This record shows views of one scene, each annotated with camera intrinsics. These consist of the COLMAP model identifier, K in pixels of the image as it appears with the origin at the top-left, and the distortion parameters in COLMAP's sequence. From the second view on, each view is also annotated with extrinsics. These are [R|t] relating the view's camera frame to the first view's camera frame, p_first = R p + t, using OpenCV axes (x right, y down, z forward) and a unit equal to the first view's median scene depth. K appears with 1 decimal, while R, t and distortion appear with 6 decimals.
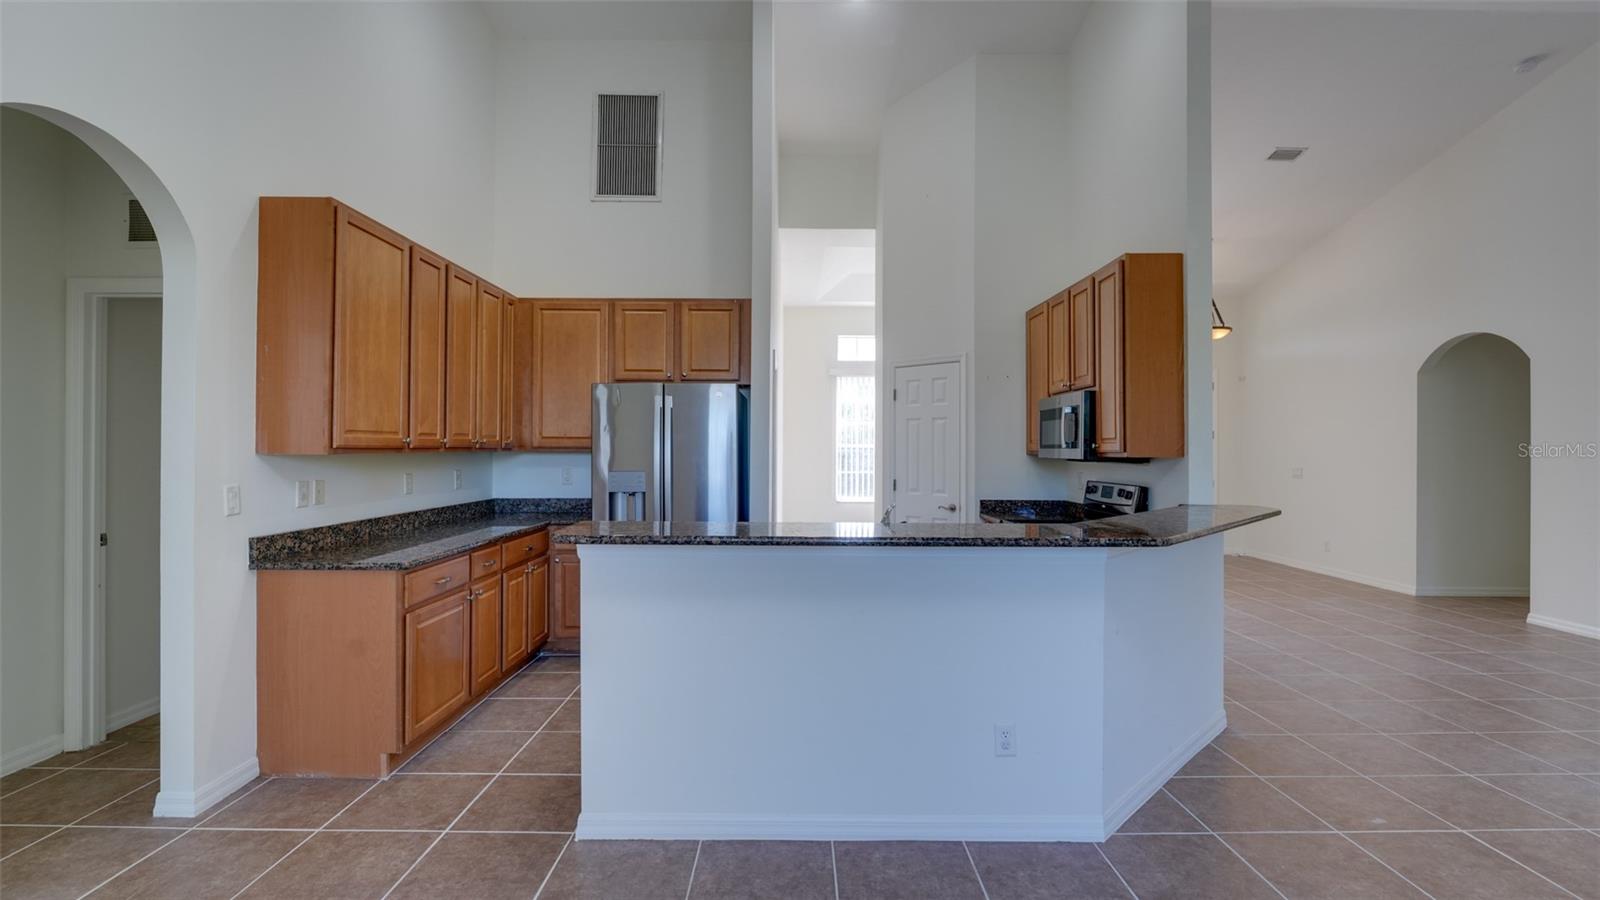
lens RADIAL K [[728.2, 0, 800.5], [0, 728.2, 447.0], [0, 0, 1]] dist [-0.012697, 0.000282]
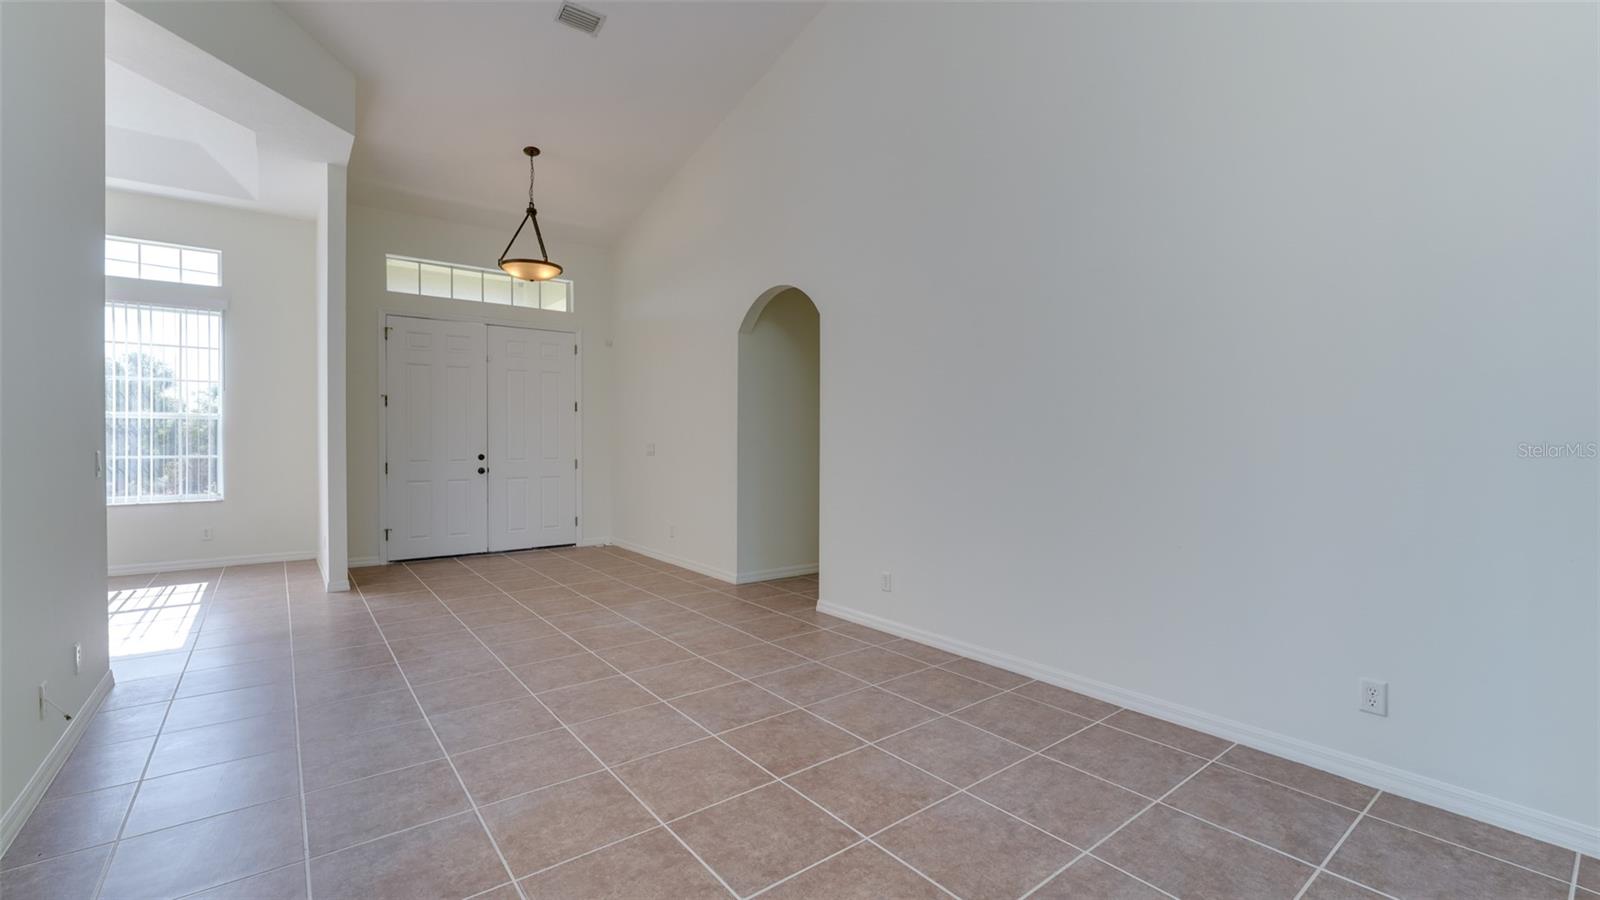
lens RADIAL K [[677.4, 0, 800.0], [0, 677.4, 450.0], [0, 0, 1]] dist [-0.011016, 0.000185]
pose [[0.792591, -0.013344, 0.609607, 0.605851], [0.001209, 0.999793, 0.020313, 0.037220], [-0.609752, -0.015363, 0.792443, 0.439625]]
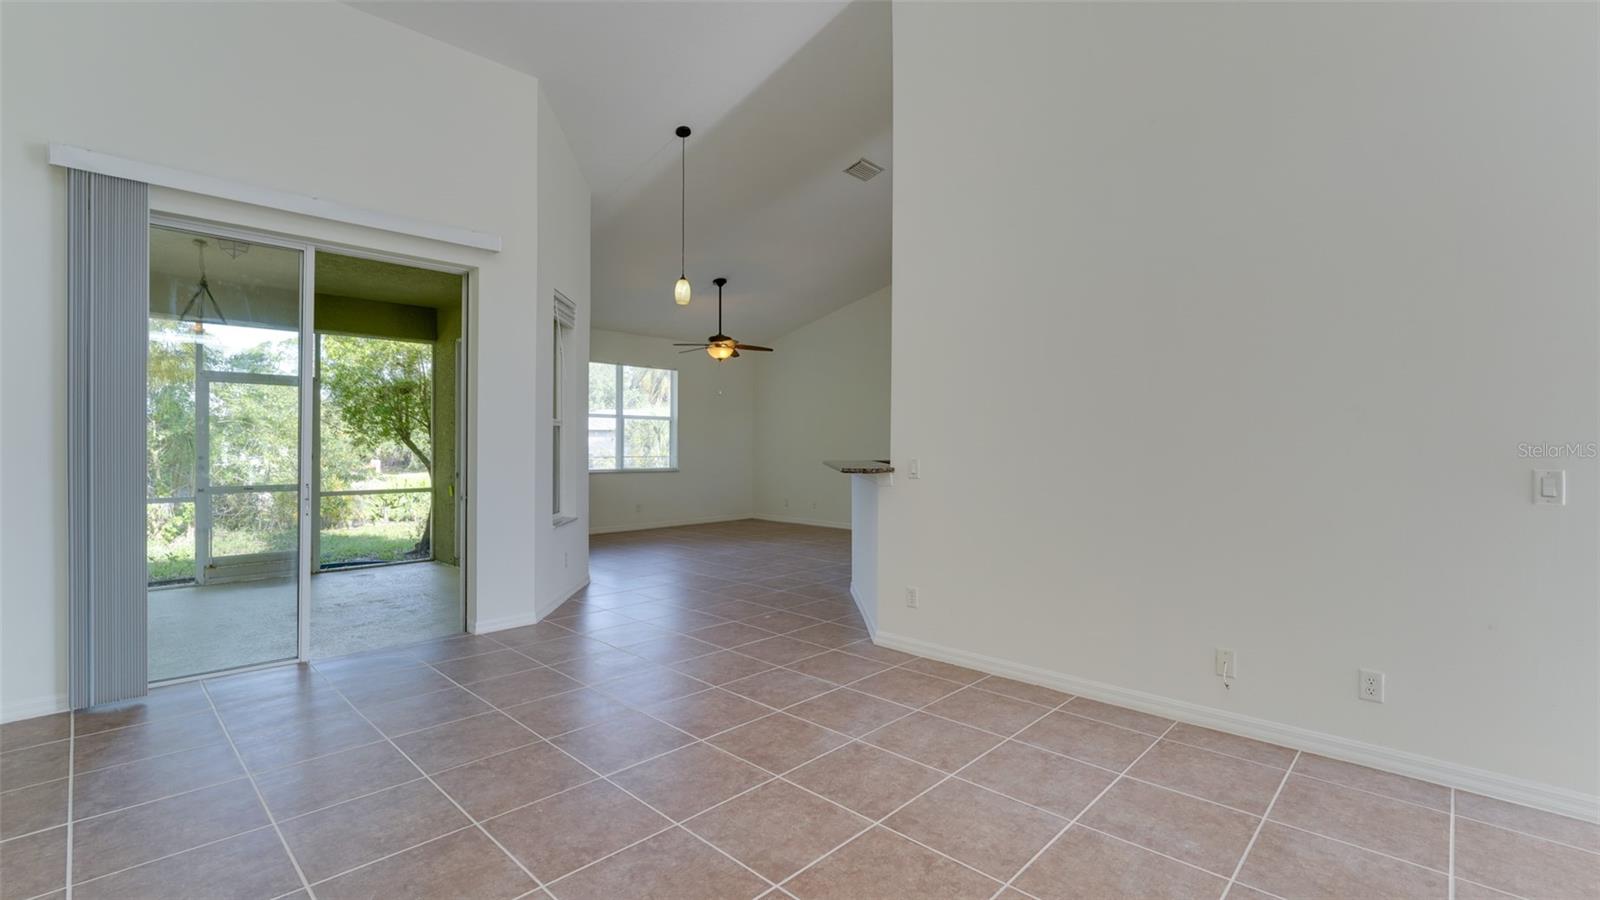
lens RADIAL K [[694.2, 0, 800.0], [0, 694.2, 450.0], [0, 0, 1]] dist [-0.008402, 0.000021]
pose [[-0.694970, -0.005707, -0.719017, 1.196804], [-0.009084, 0.999958, 0.000843, 0.041226], [0.718982, 0.007117, -0.694992, 1.352500]]
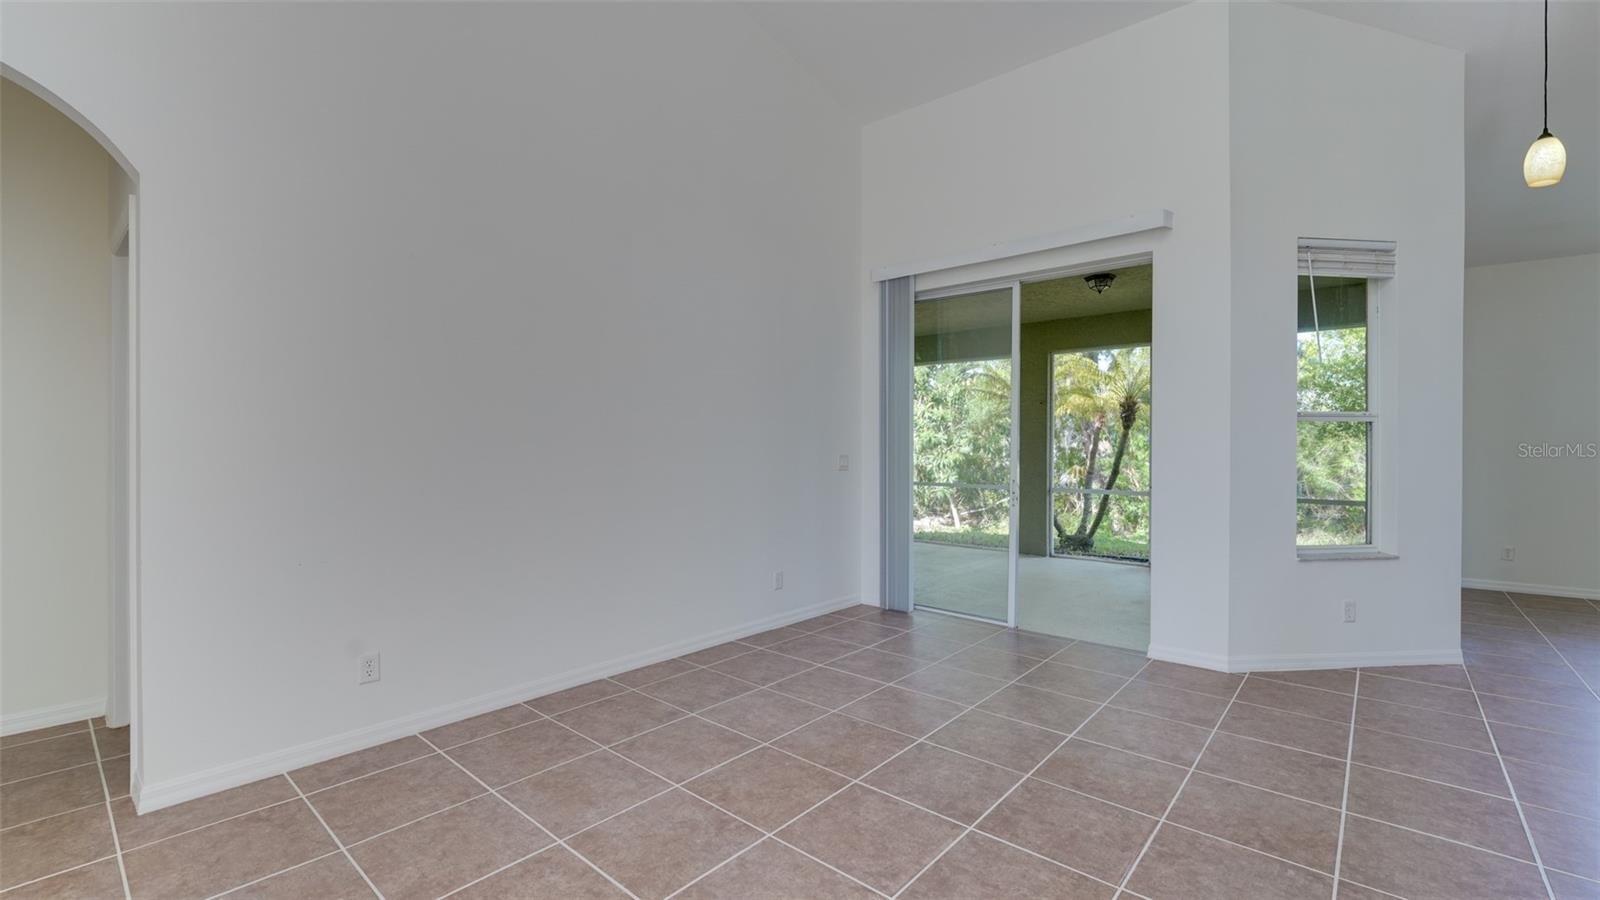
lens RADIAL K [[677.4, 0, 800.0], [0, 677.4, 450.0], [0, 0, 1]] dist [-0.011016, 0.000185]
pose [[-0.752865, -0.014537, 0.658015, 0.595100], [-0.009488, 0.999892, 0.011234, 0.036322], [-0.658107, 0.002215, -0.752921, 1.288693]]
